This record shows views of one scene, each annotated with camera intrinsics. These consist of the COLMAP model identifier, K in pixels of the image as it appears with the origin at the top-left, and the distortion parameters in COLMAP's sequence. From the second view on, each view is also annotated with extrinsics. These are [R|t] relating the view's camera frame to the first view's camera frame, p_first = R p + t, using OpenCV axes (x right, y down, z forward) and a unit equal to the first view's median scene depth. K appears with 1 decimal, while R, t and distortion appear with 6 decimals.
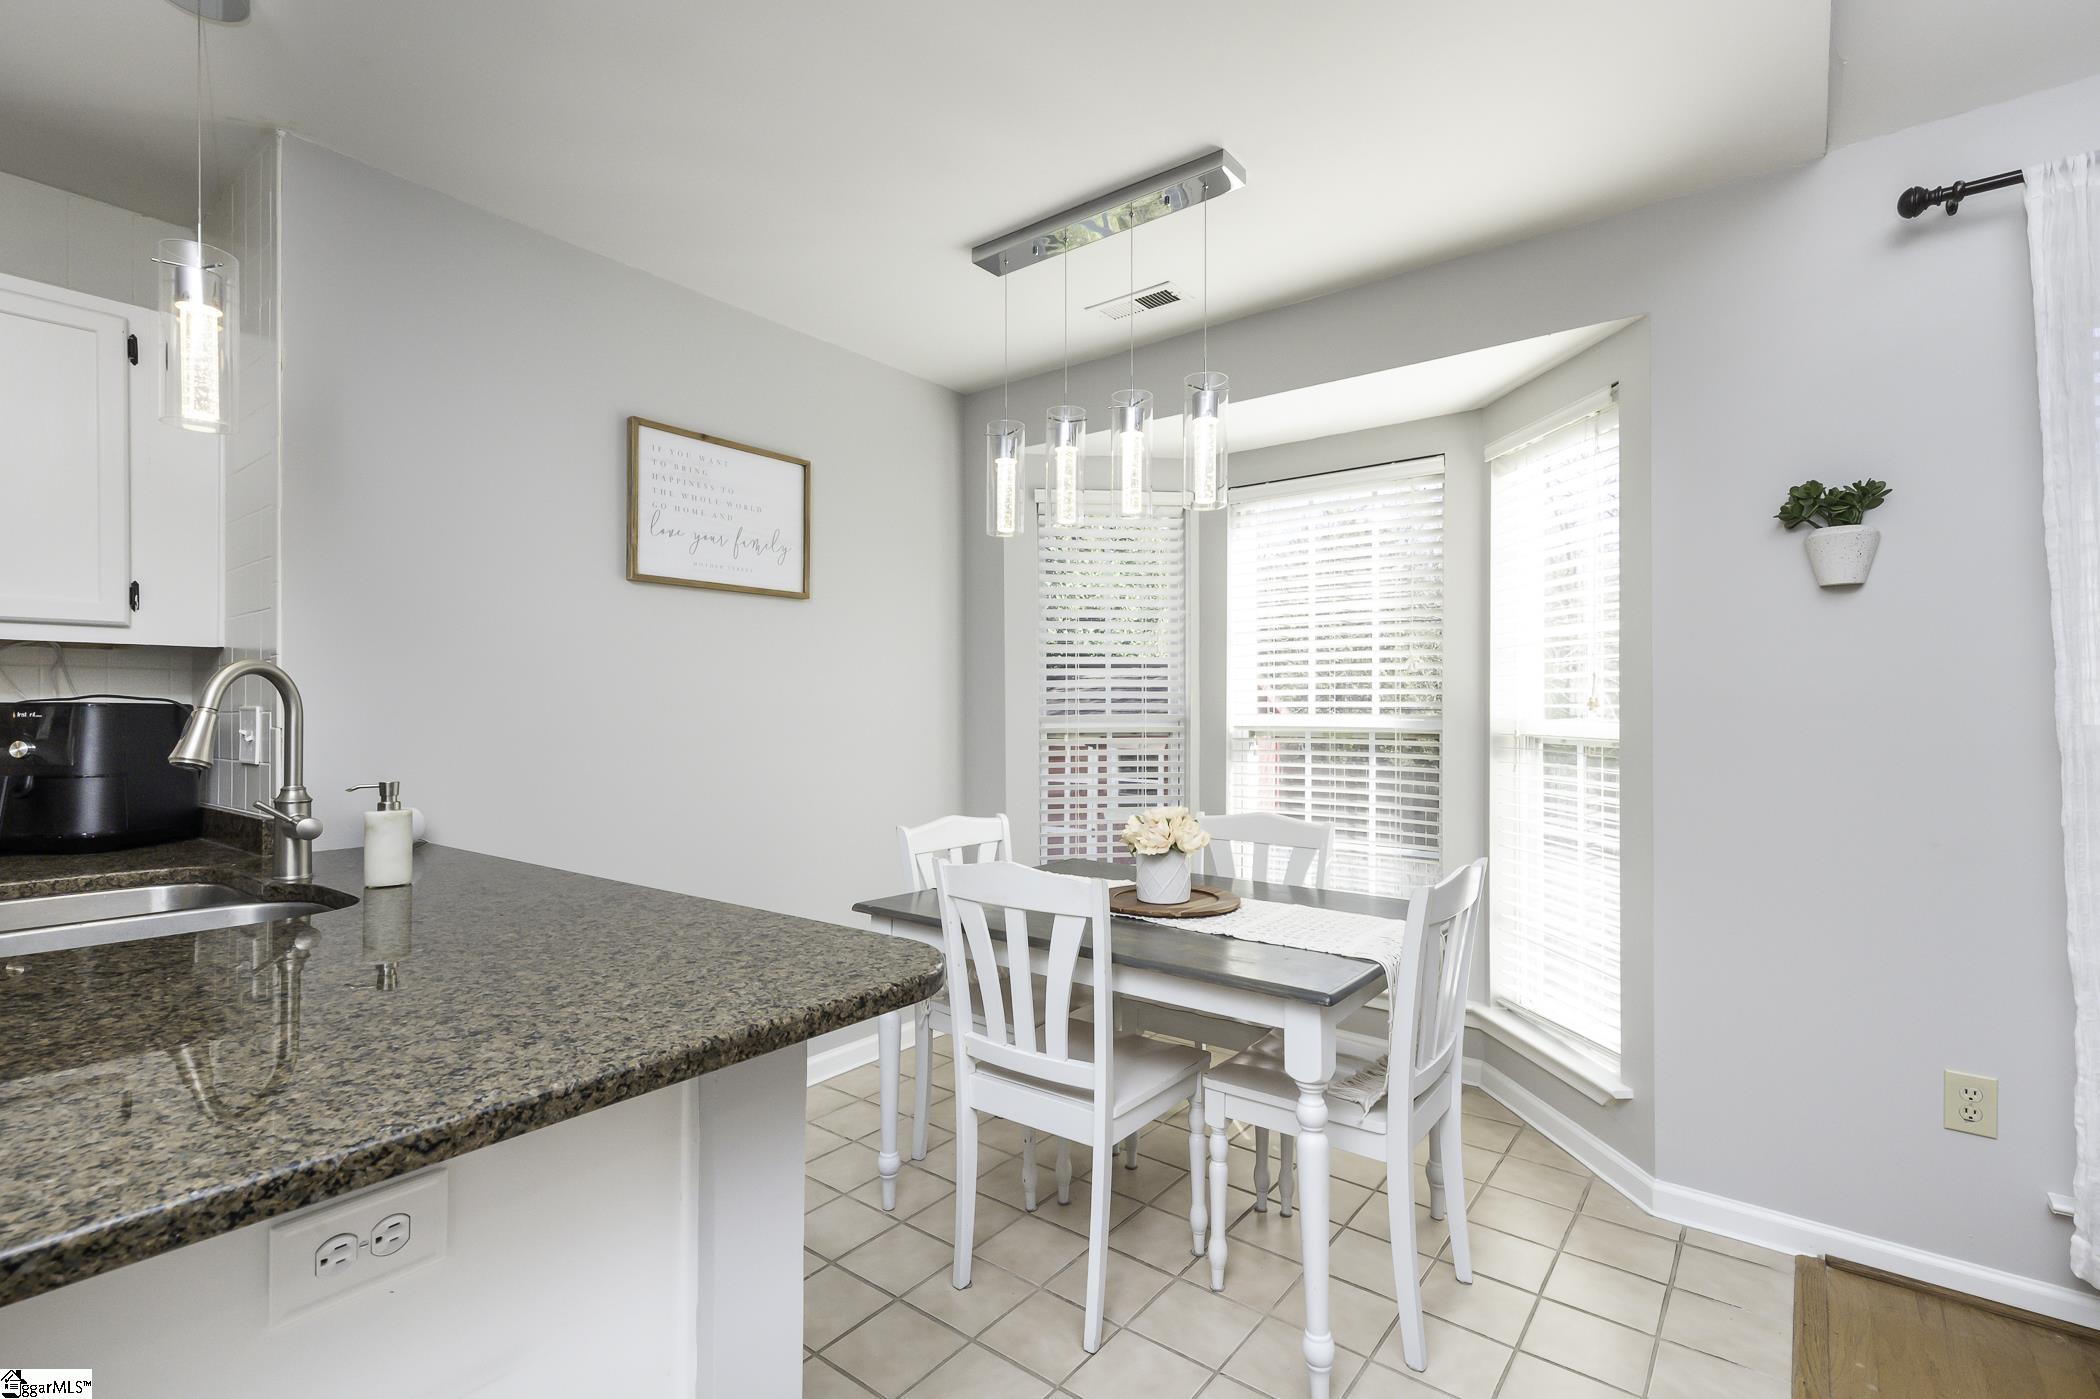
lens RADIAL K [[968.2, 0, 1044.6], [0, 968.2, 708.5], [0, 0, 1]] dist [0.006505, 0.000436]
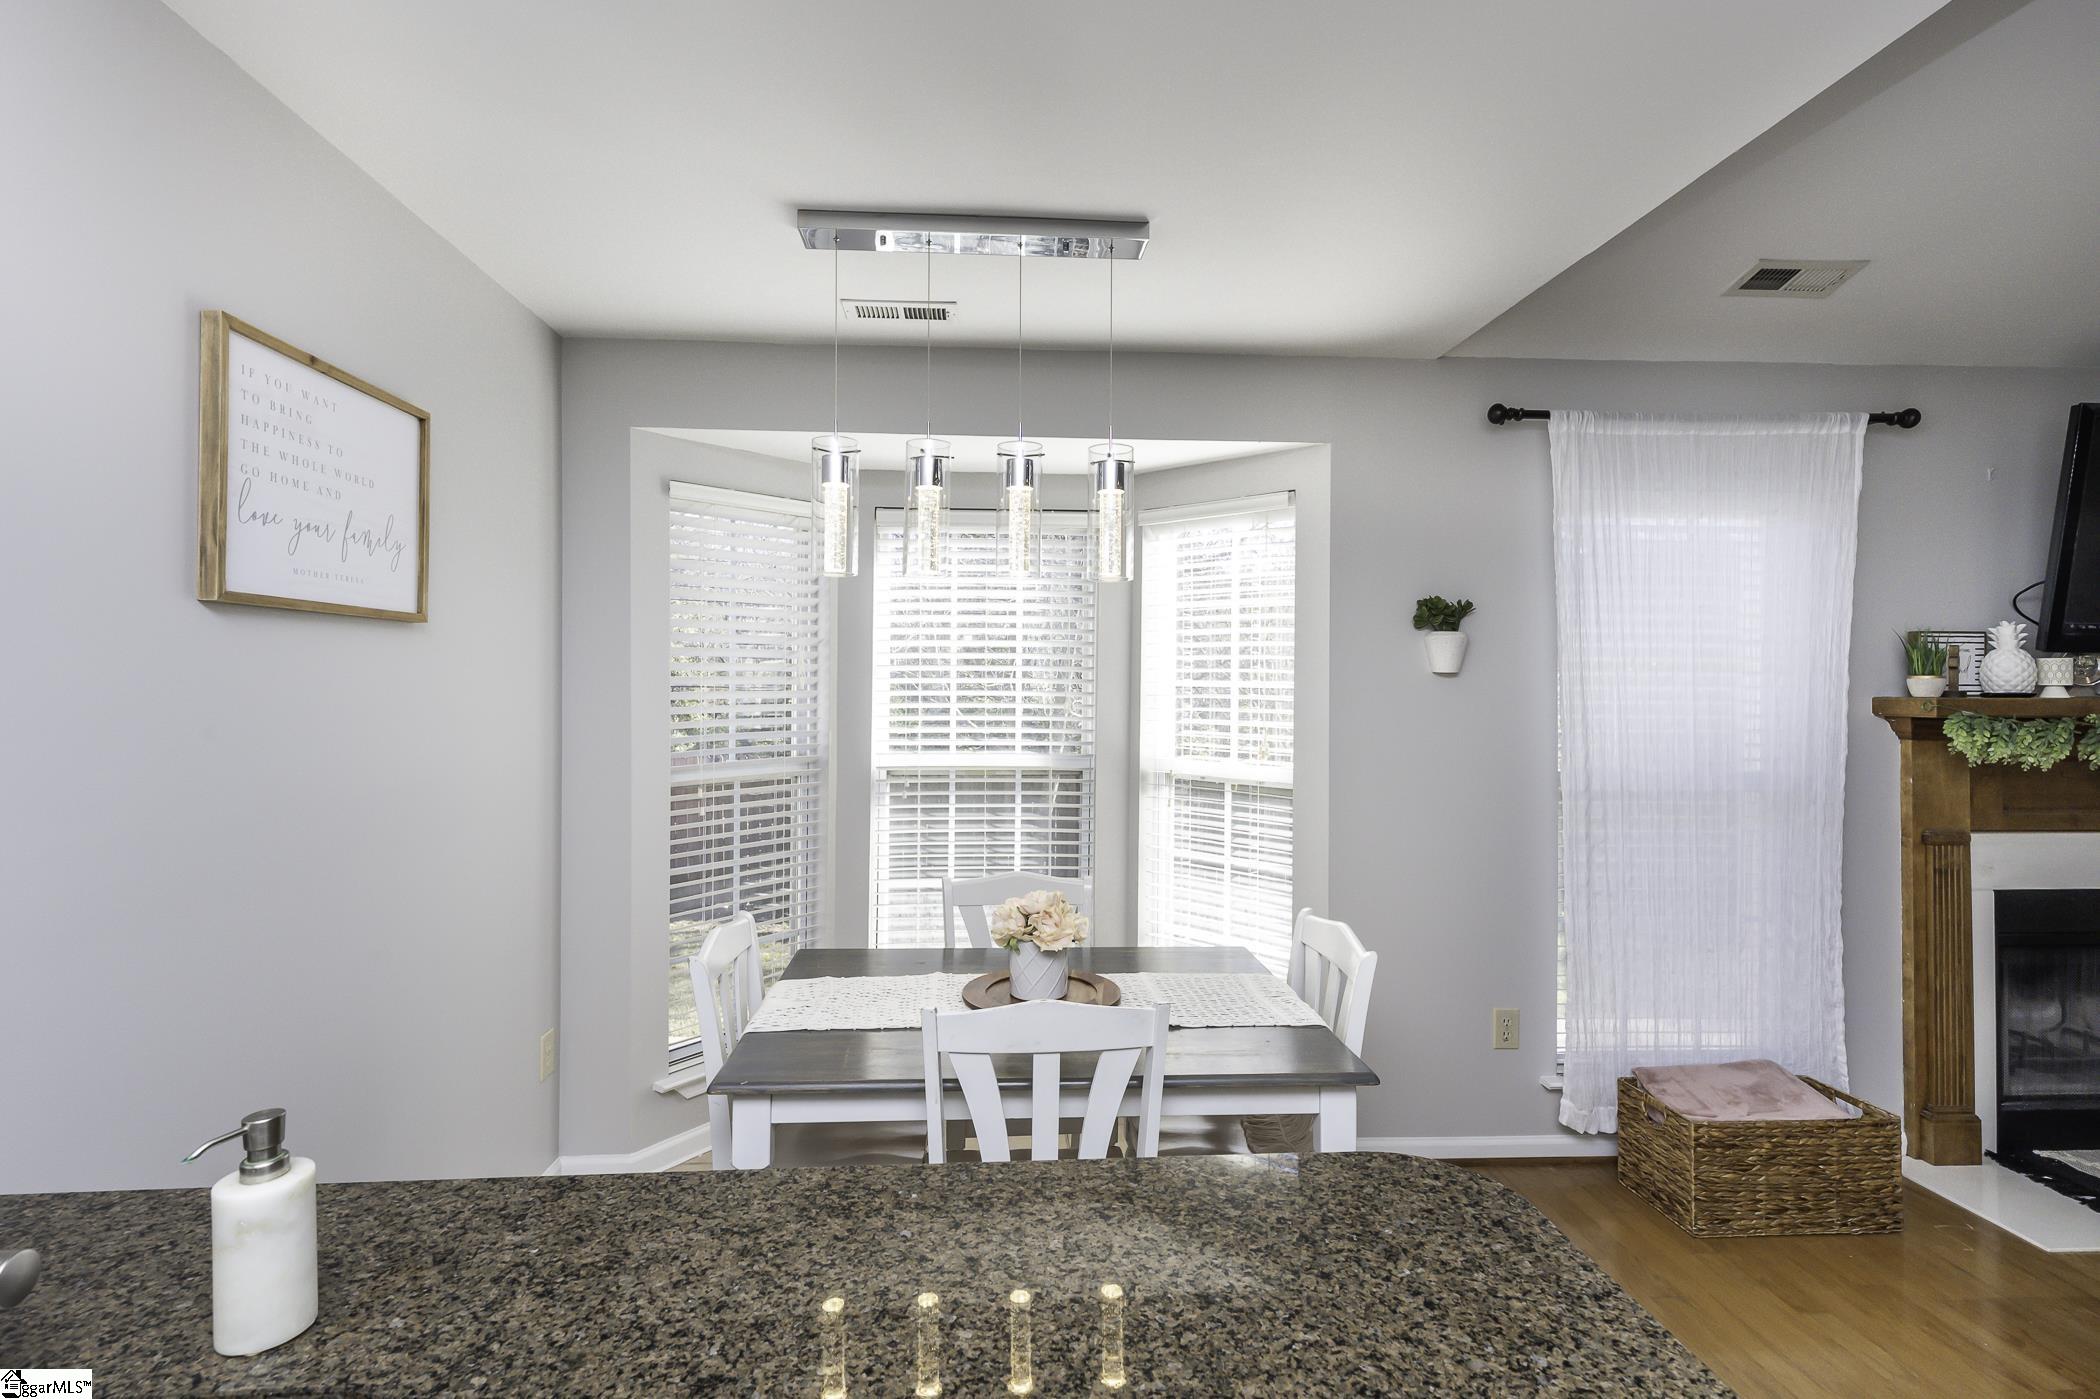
lens RADIAL K [[1019.5, 0, 1047.3], [0, 1019.5, 685.2], [0, 0, 1]] dist [-0.000799, -0.000039]
pose [[0.747079, 0.002526, 0.664731, -0.418294], [-0.005562, 0.999982, 0.002452, -0.080315], [-0.664712, -0.005529, 0.747079, 0.216240]]
